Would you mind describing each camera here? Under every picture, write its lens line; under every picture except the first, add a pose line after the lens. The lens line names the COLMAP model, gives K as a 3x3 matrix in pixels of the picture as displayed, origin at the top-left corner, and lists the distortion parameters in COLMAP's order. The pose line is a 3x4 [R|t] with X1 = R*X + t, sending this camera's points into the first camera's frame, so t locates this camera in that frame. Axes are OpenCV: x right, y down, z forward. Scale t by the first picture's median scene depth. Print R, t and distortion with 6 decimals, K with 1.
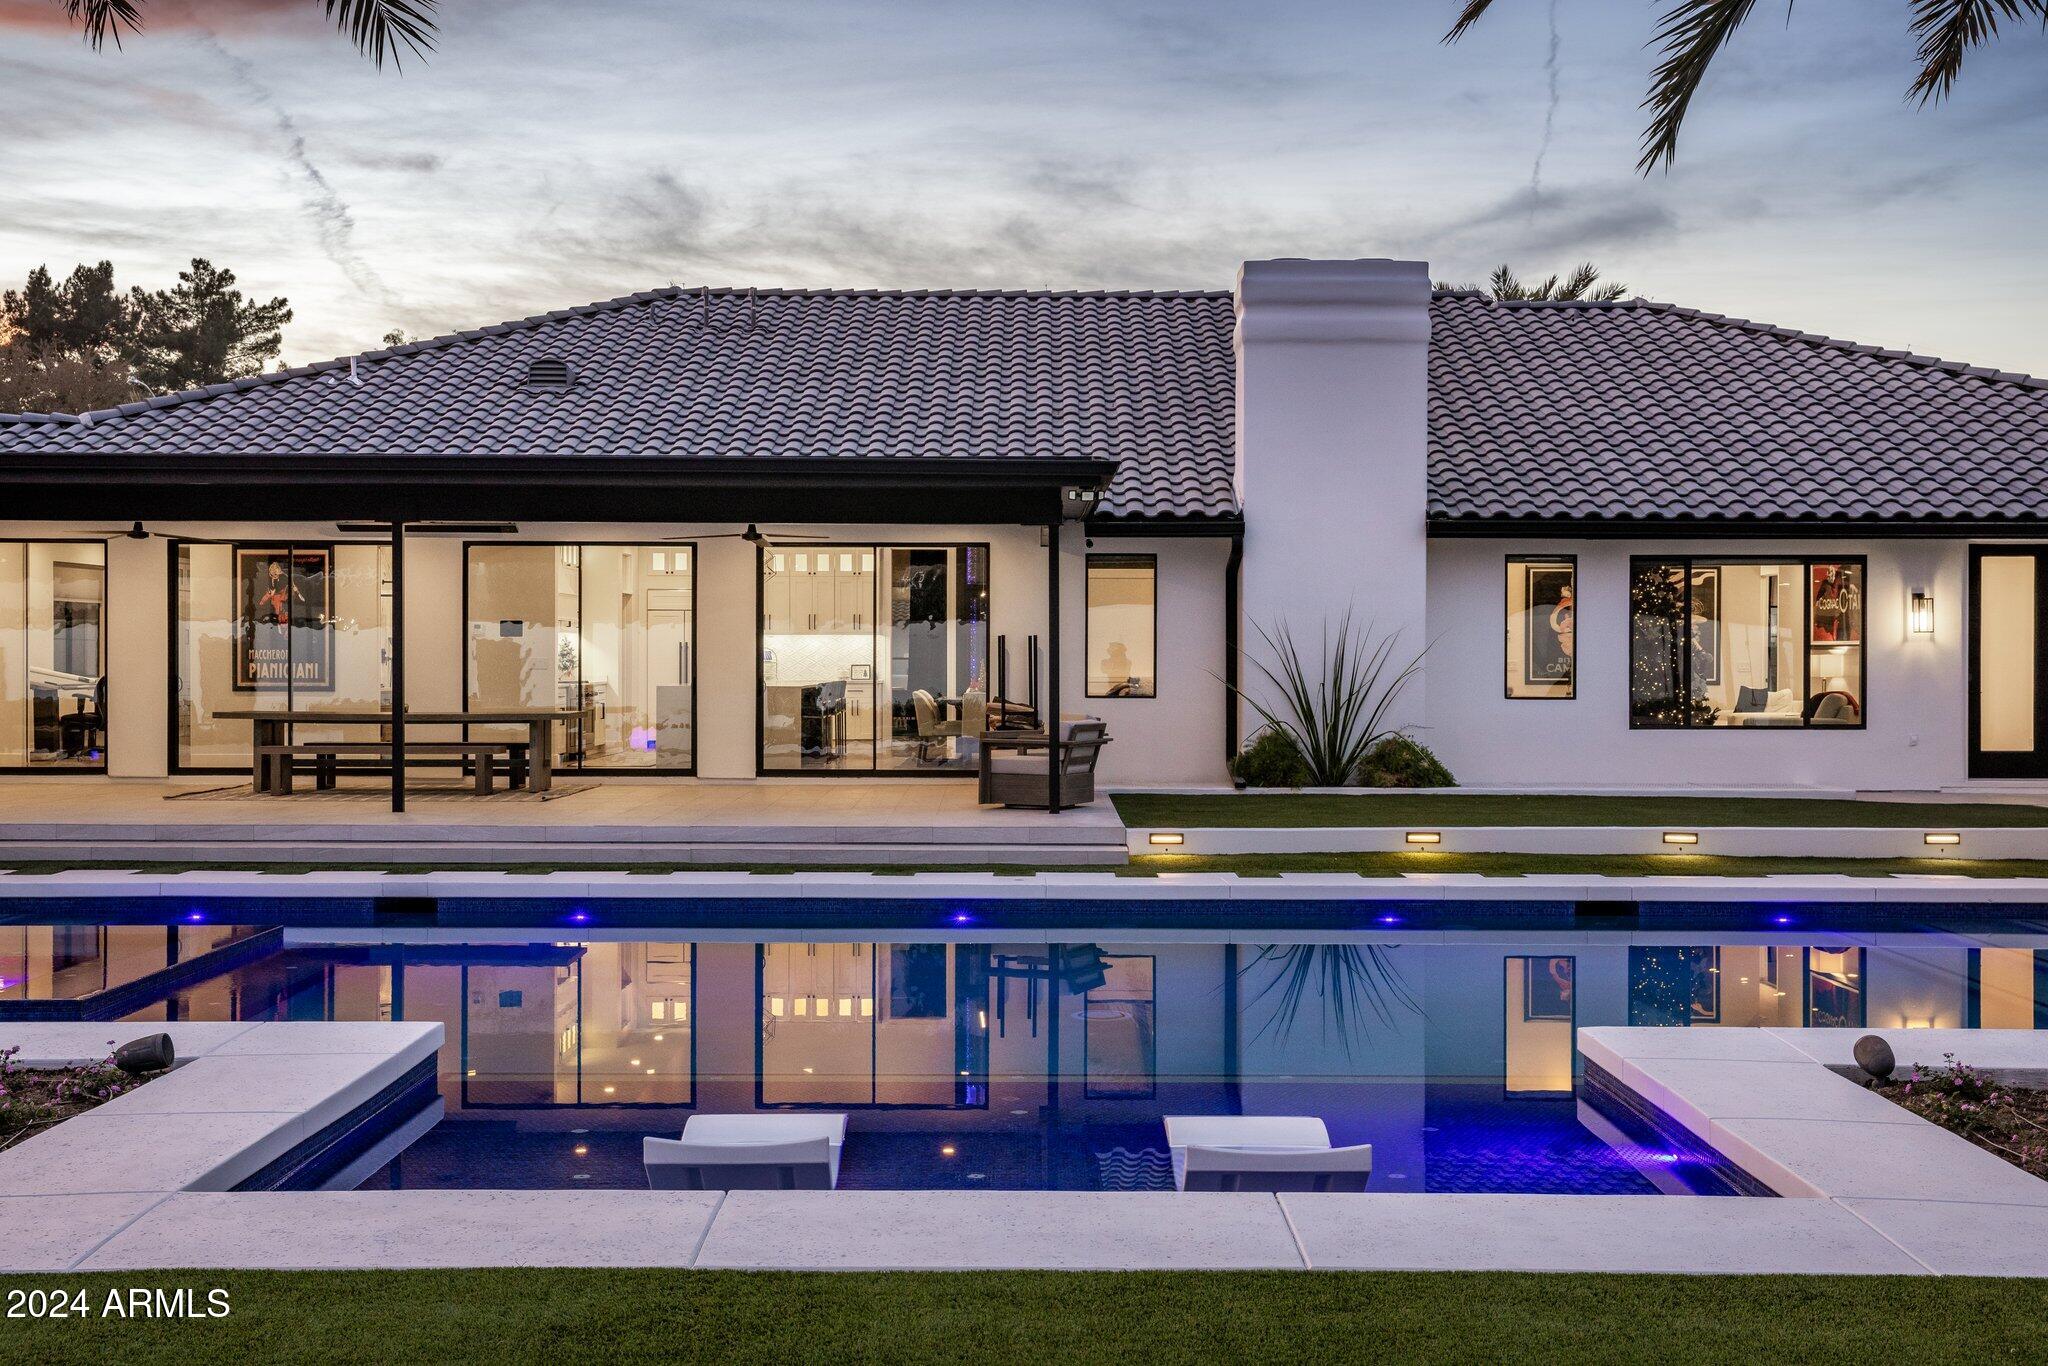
lens RADIAL K [[2311.1, 0, 1021.1], [0, 2311.1, 683.6], [0, 0, 1]] dist [0.063834, 0.000000]
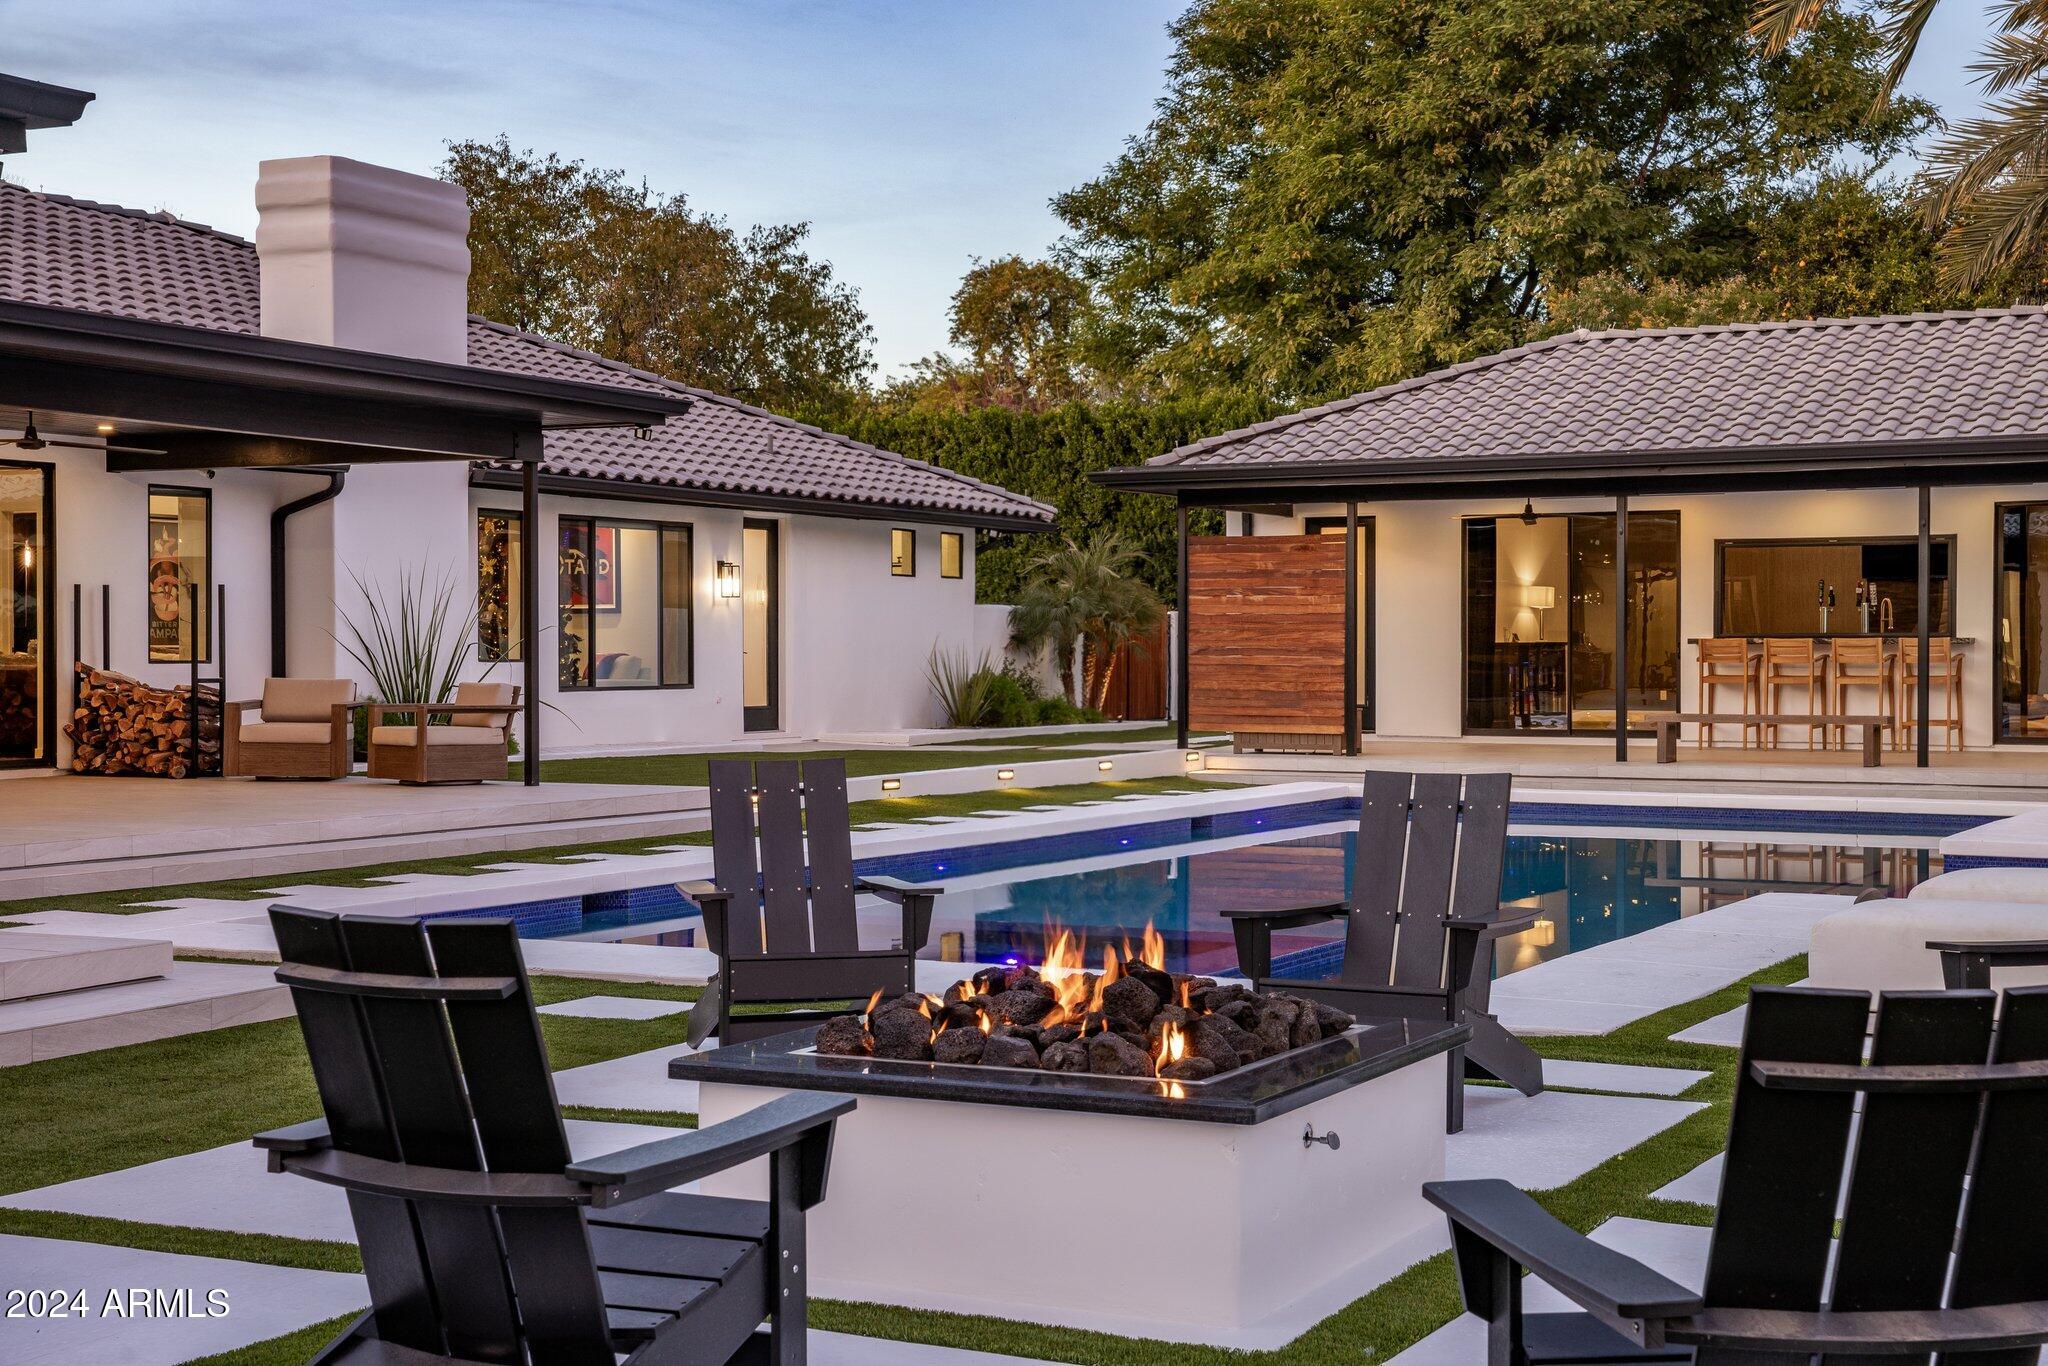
lens RADIAL K [[2982.0, 0, 1024.5], [0, 2982.0, 677.3], [0, 0, 1]] dist [0.126932, 0.000000]
pose [[0.424597, -0.010791, 0.905318, -0.810795], [0.010752, 0.999919, 0.006876, 0.007276], [-0.905319, 0.006814, 0.424679, 0.289014]]
